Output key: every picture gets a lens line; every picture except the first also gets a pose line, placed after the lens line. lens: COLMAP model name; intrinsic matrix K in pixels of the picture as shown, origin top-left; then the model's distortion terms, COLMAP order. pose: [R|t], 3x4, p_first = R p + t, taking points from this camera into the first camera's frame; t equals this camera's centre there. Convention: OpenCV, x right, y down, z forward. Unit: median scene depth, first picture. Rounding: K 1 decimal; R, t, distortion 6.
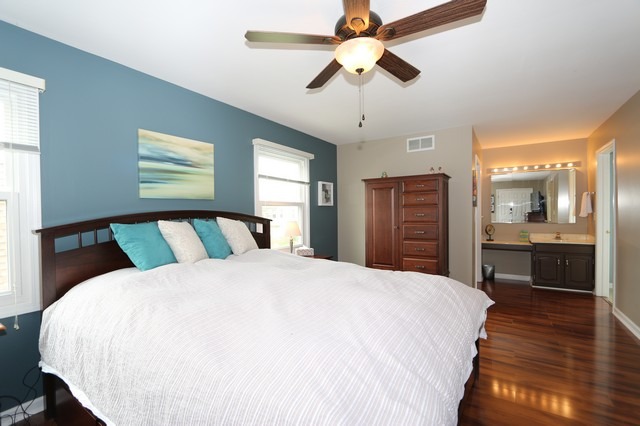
lens RADIAL K [[293.8, 0, 321.5], [0, 293.8, 216.2], [0, 0, 1]] dist [-0.002637, 0.000160]
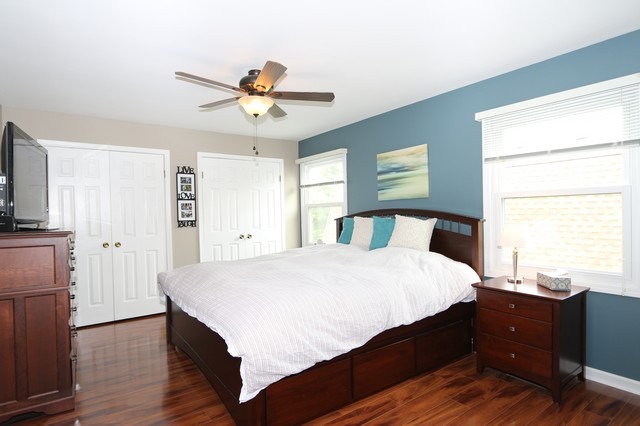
lens RADIAL K [[336.0, 0, 319.7], [0, 336.0, 212.2], [0, 0, 1]] dist [0.003928, 0.000204]
pose [[-0.382579, 0.015953, -0.923785, 0.917377], [0.004680, 0.999872, 0.015329, -0.026018], [0.923911, 0.001542, -0.382604, 1.170018]]
